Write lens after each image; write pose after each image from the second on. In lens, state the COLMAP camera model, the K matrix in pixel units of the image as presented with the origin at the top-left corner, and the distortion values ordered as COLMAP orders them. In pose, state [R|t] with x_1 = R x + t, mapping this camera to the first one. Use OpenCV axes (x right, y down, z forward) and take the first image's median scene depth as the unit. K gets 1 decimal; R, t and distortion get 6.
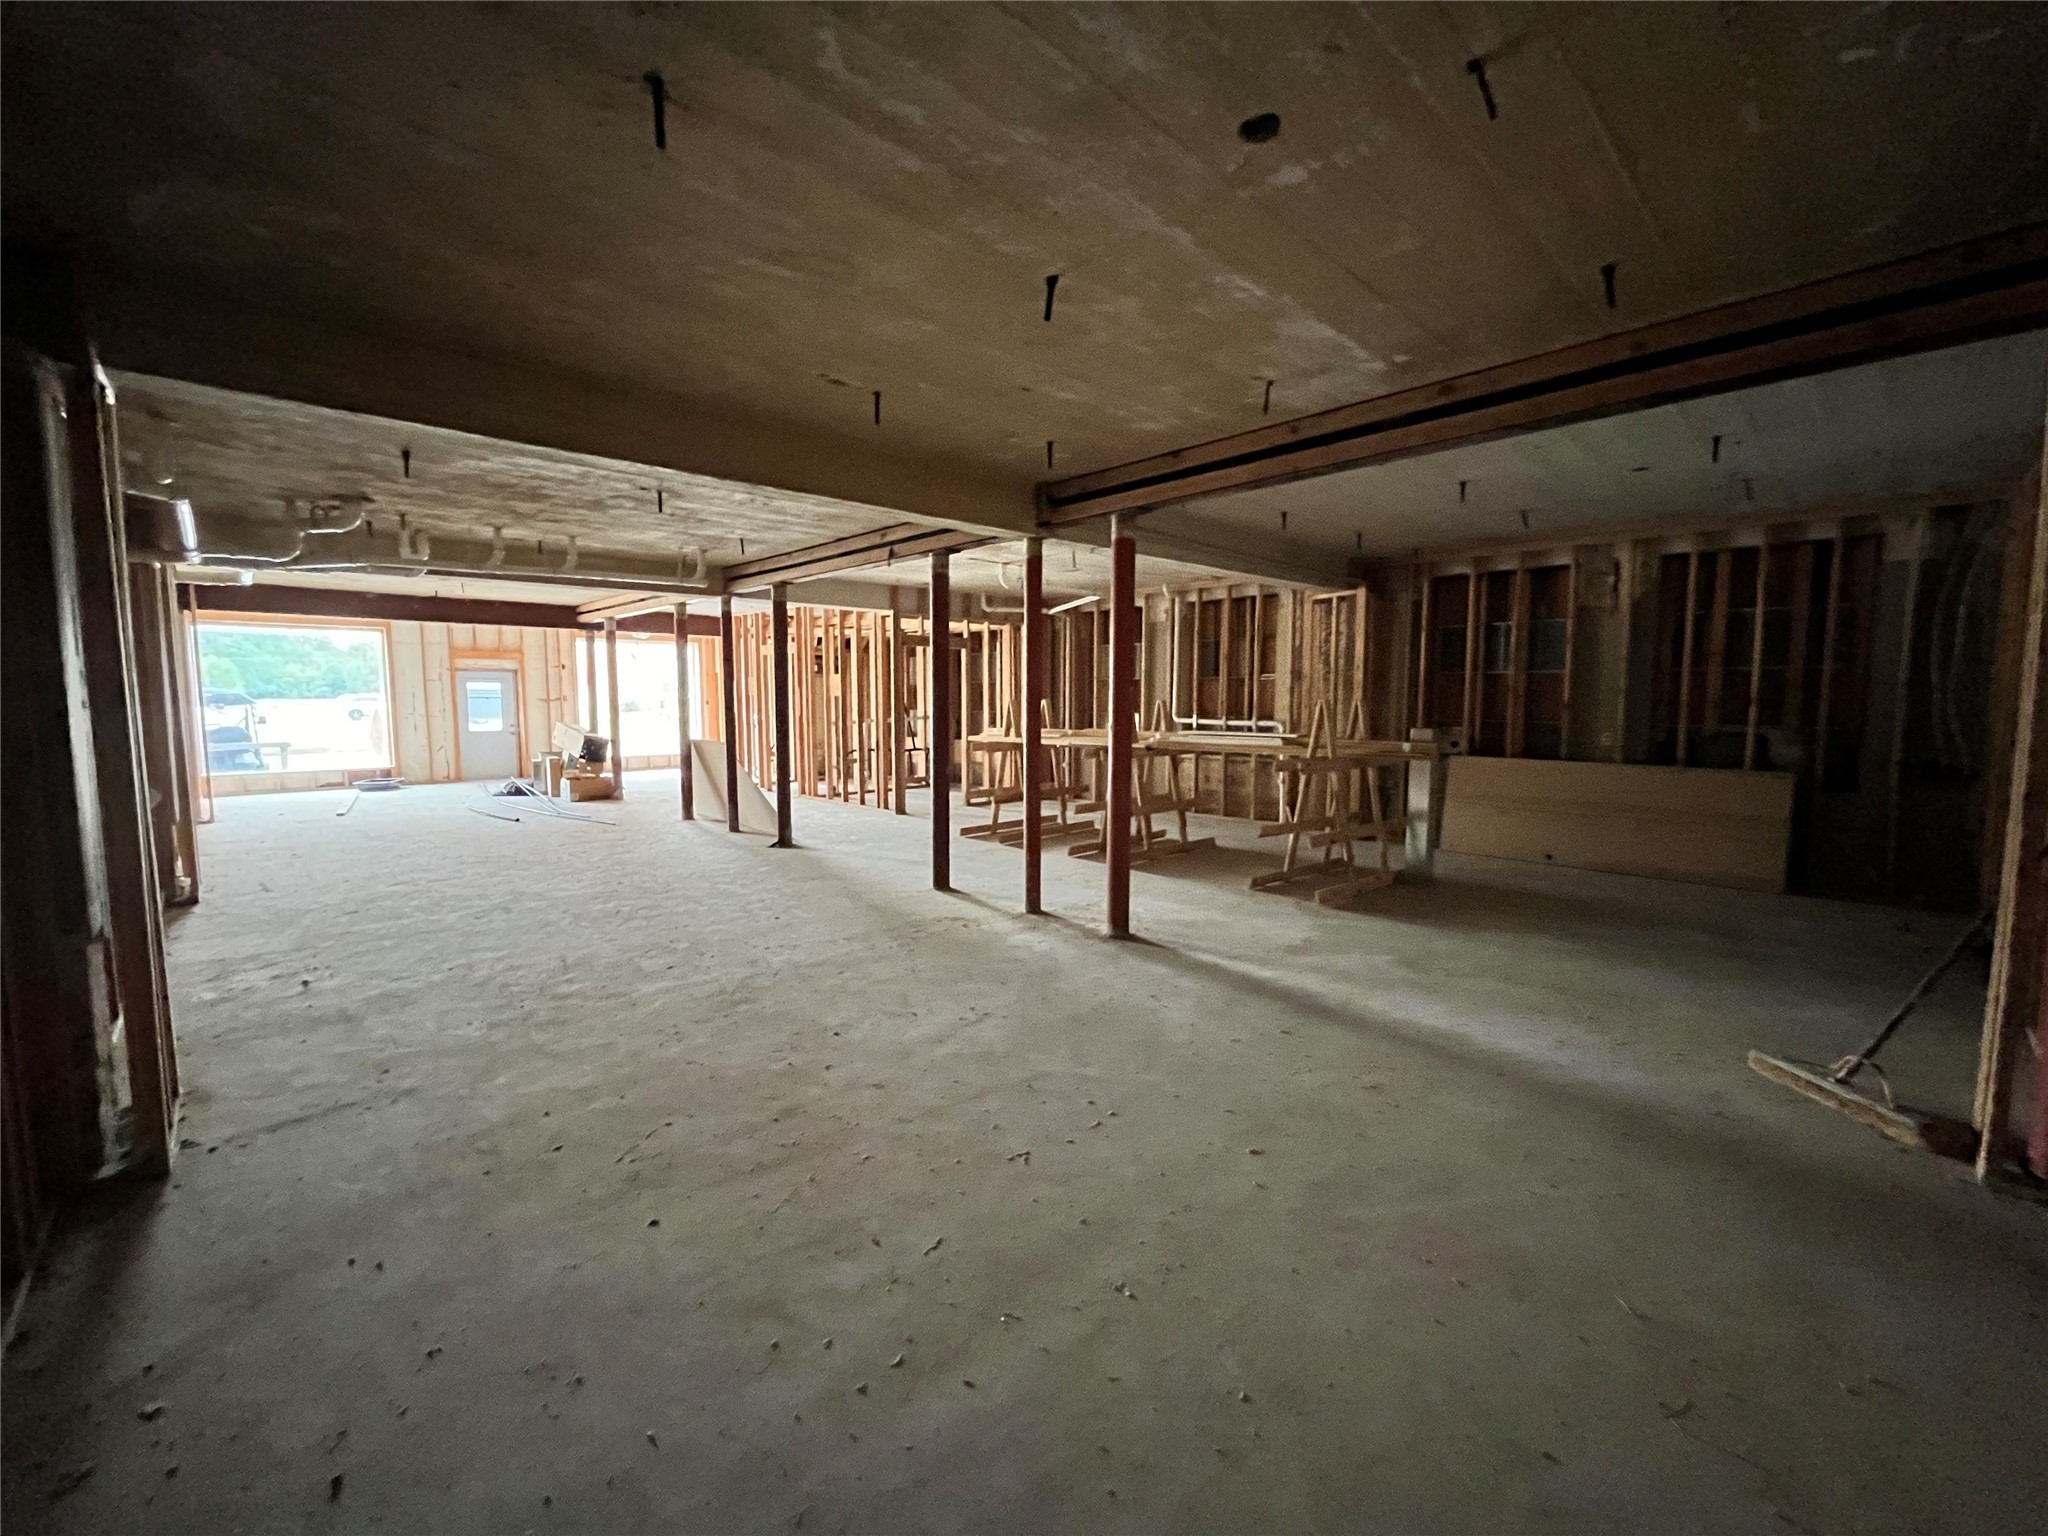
lens RADIAL K [[814.5, 0, 1024.0], [0, 814.5, 768.0], [0, 0, 1]] dist [-0.000021, 0.000123]
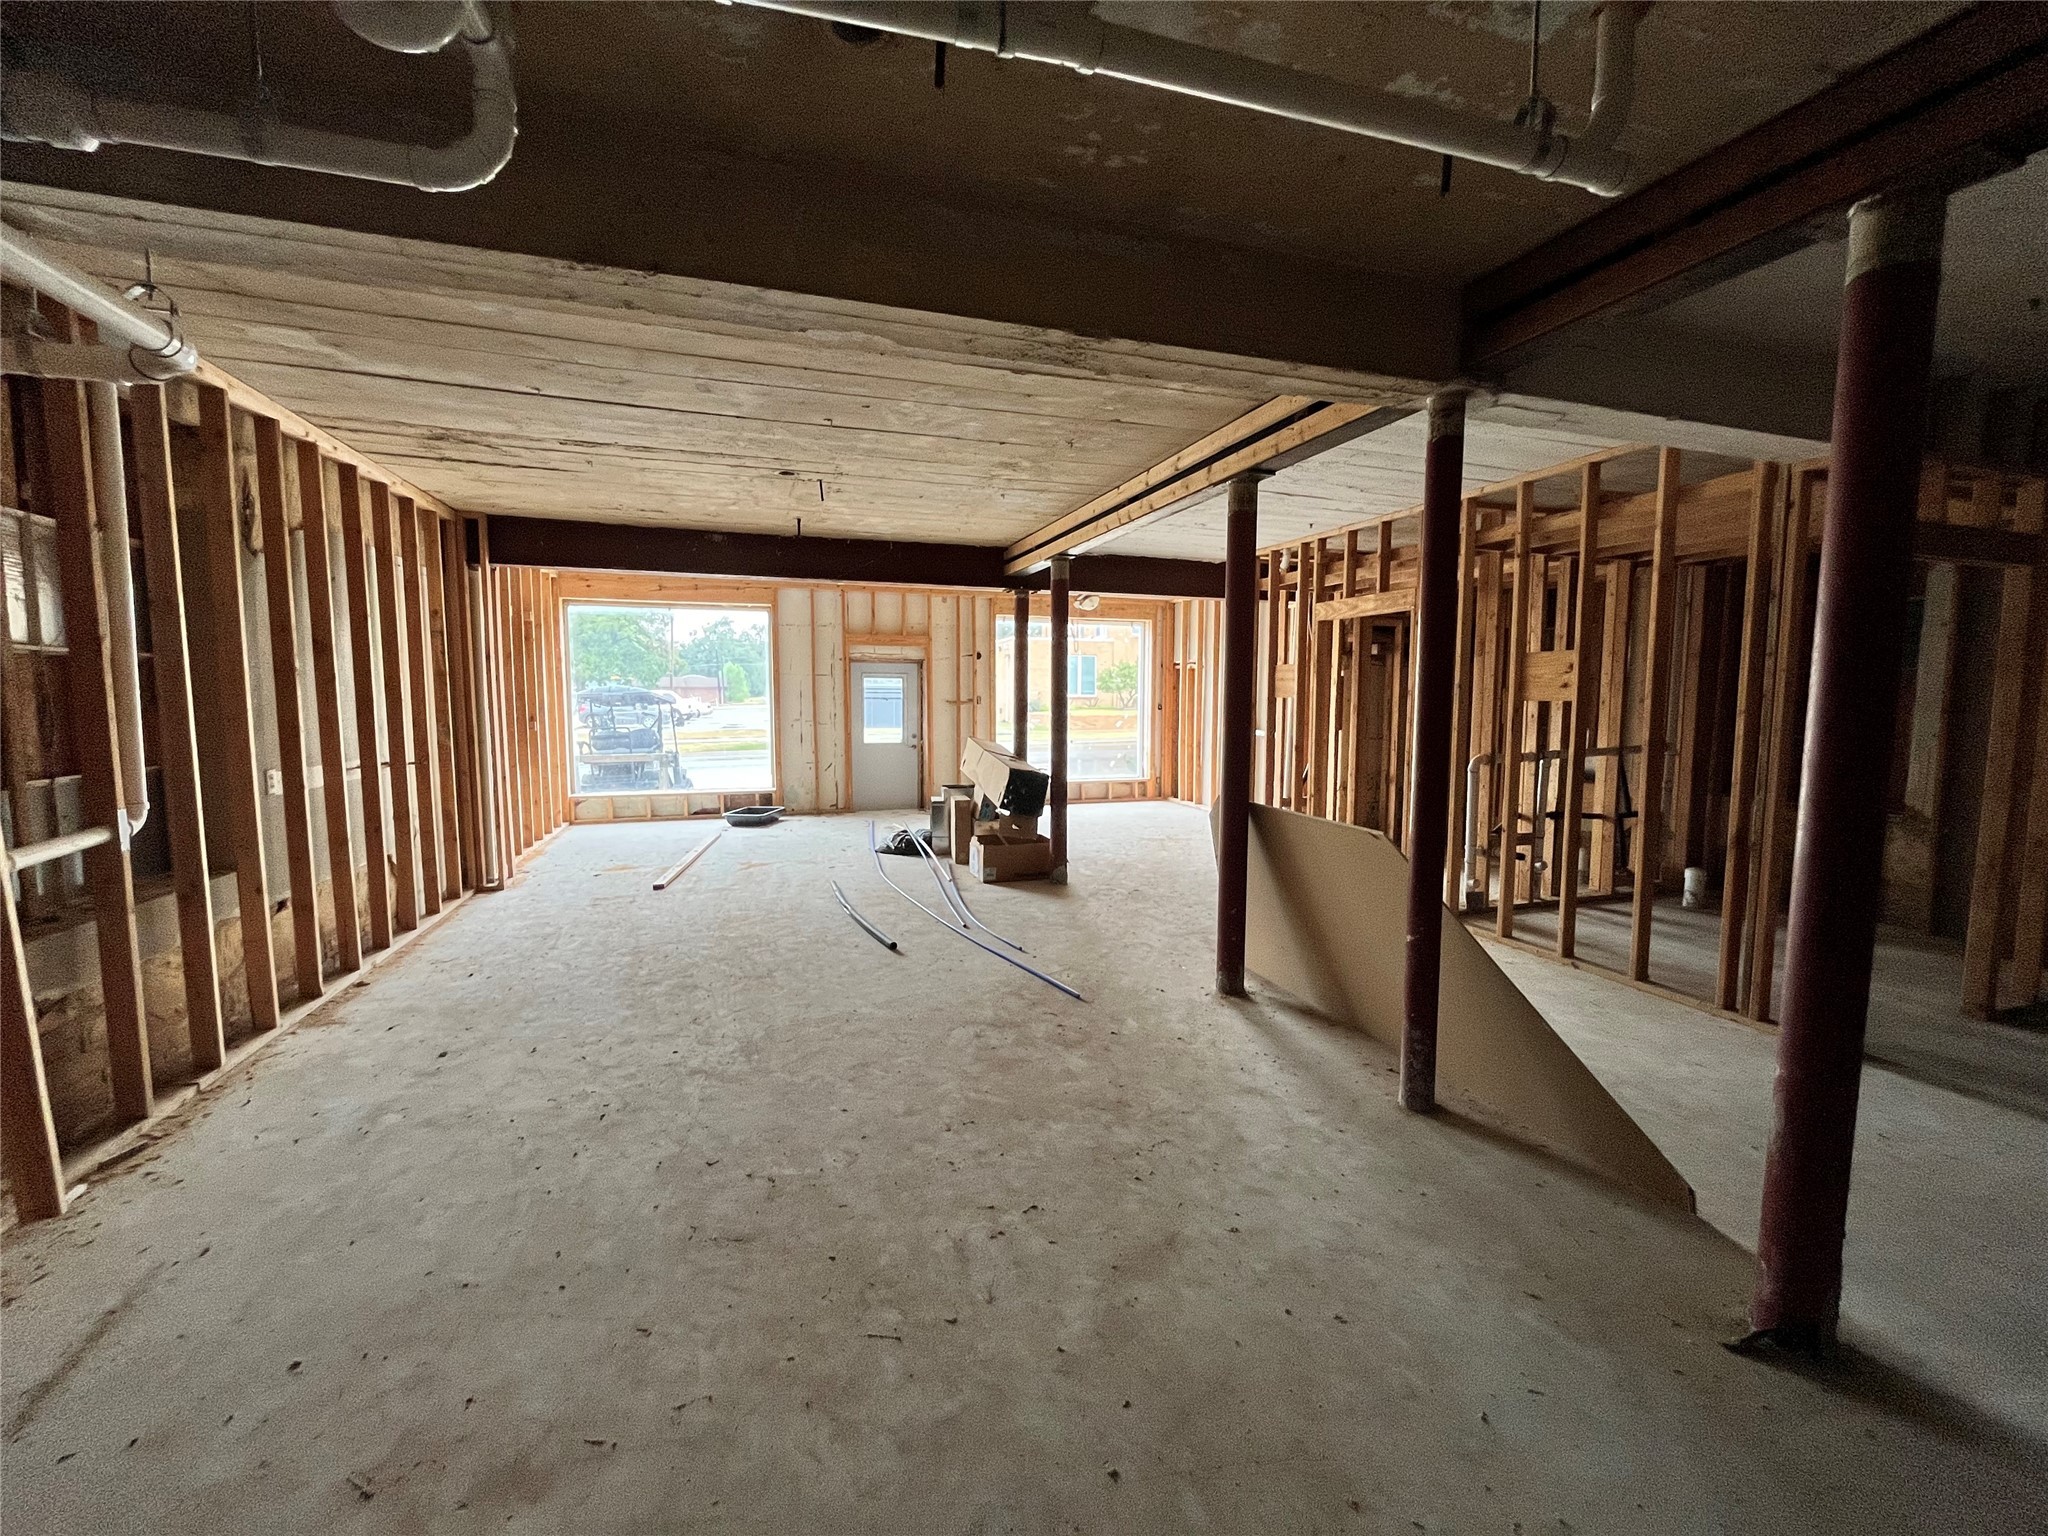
lens RADIAL K [[827.0, 0, 1024.0], [0, 827.0, 768.0], [0, 0, 1]] dist [-0.003779, -0.000038]
pose [[0.901929, 0.044165, -0.429621, -0.262391], [-0.045284, 0.998945, 0.007624, -0.041405], [0.429505, 0.012578, 0.902977, 0.447337]]
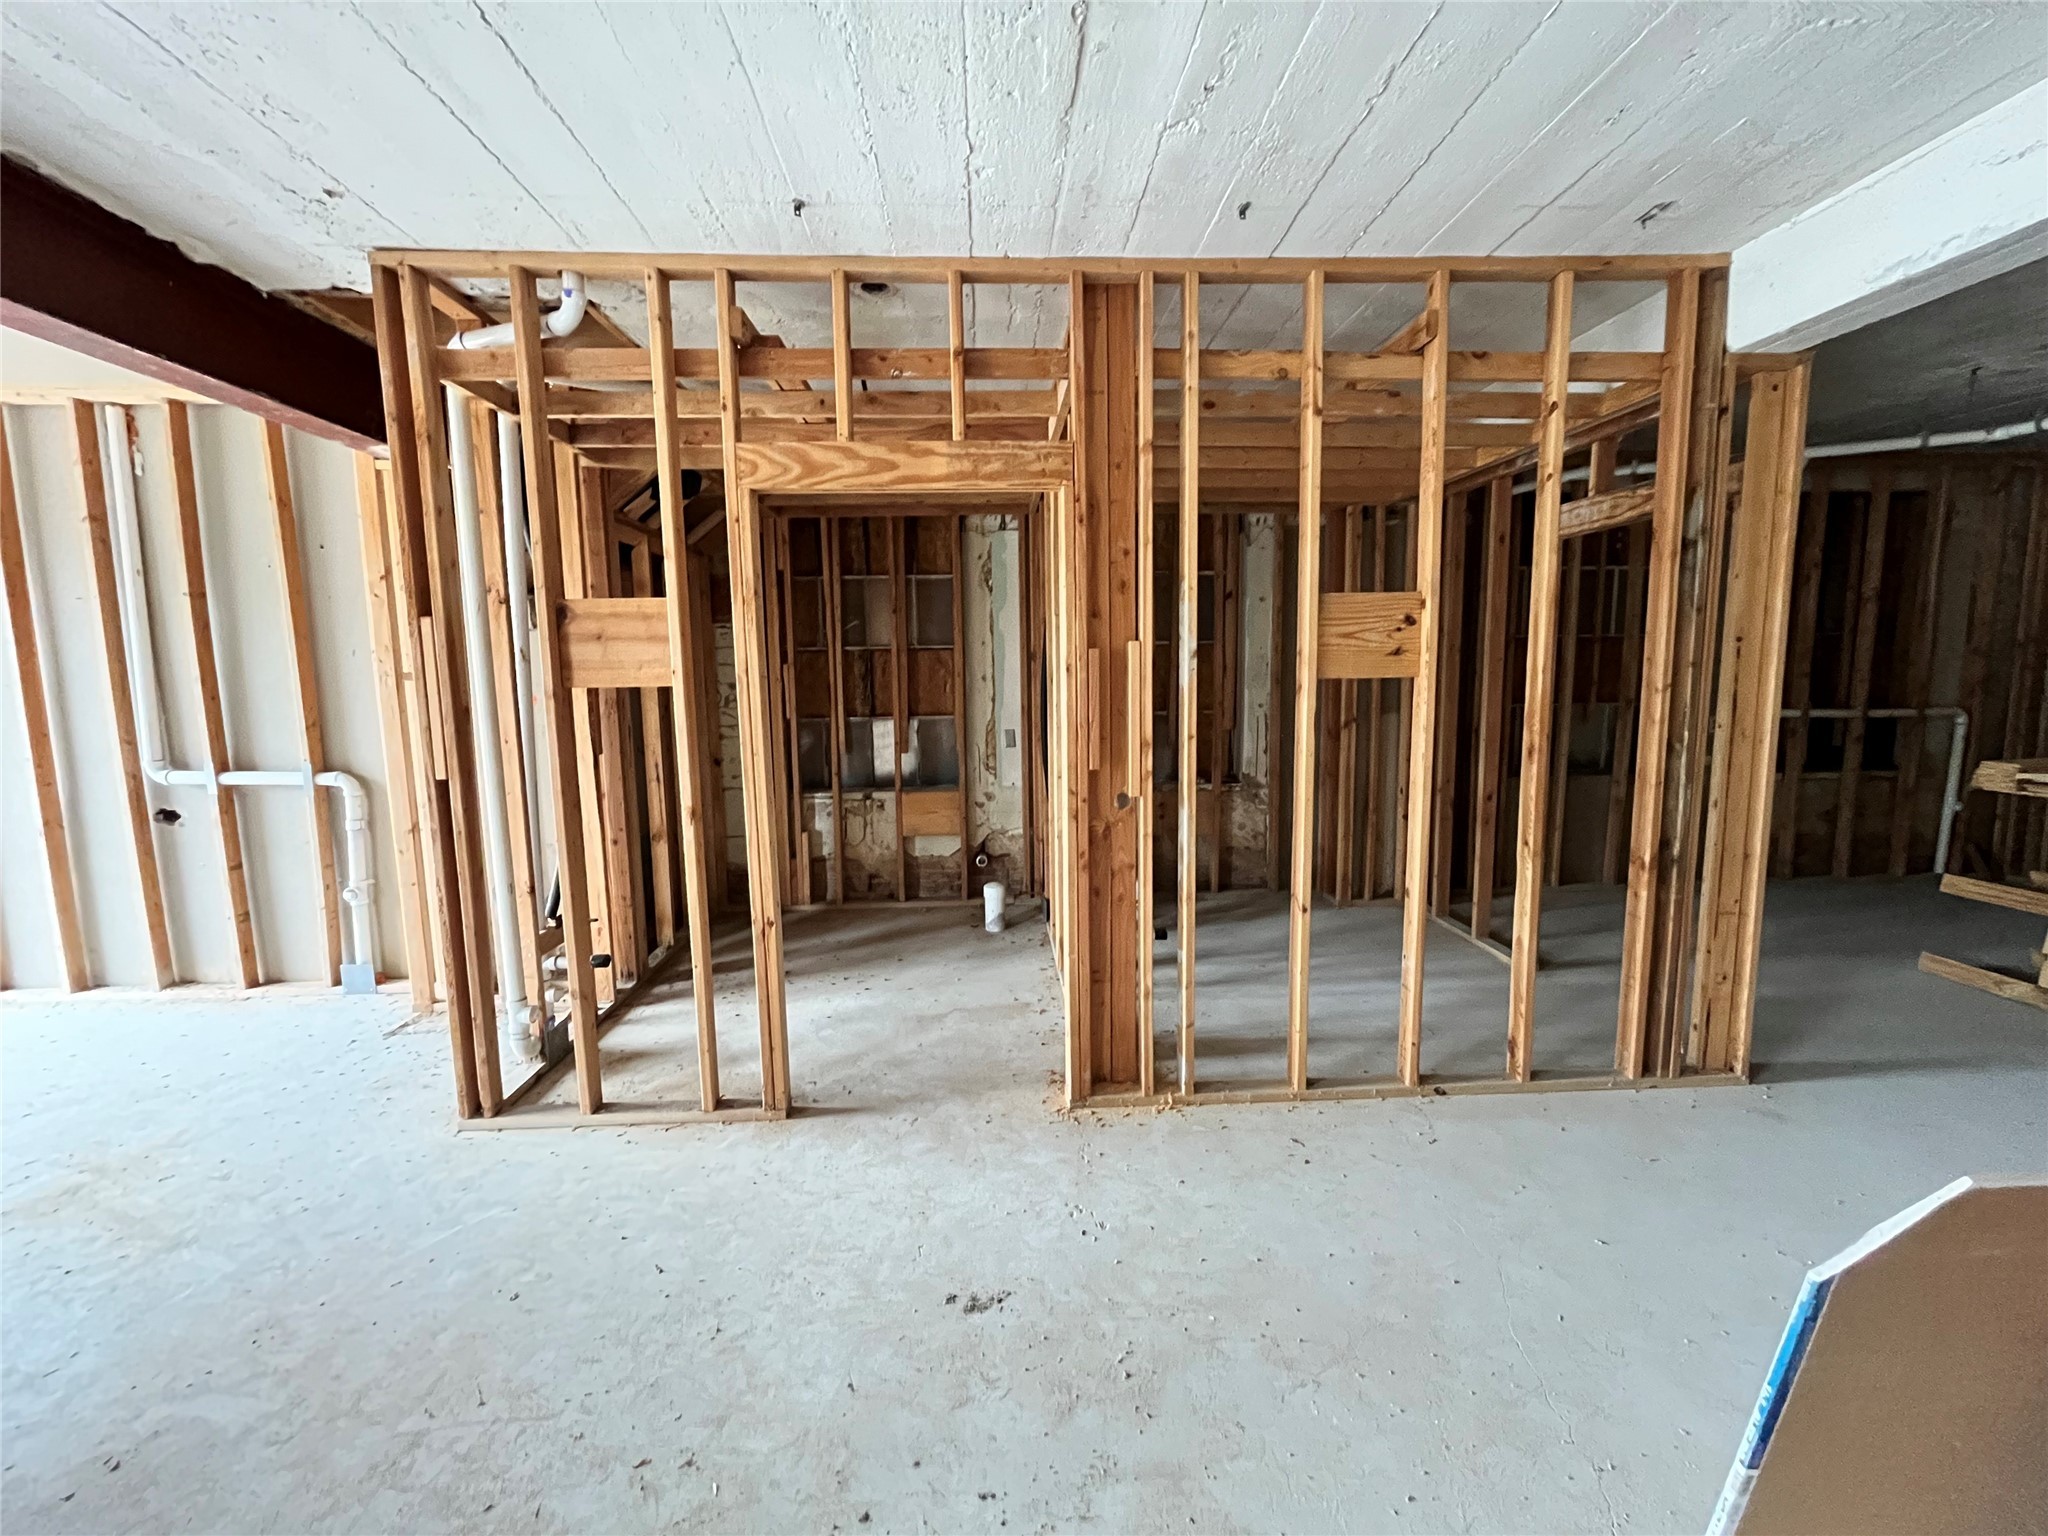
lens RADIAL K [[827.0, 0, 1024.0], [0, 827.0, 768.0], [0, 0, 1]] dist [-0.003779, -0.000038]
pose [[0.659774, -0.095779, 0.745336, -0.435322], [0.083709, 0.995039, 0.053767, -0.075067], [-0.746787, 0.026918, 0.664518, 0.806622]]
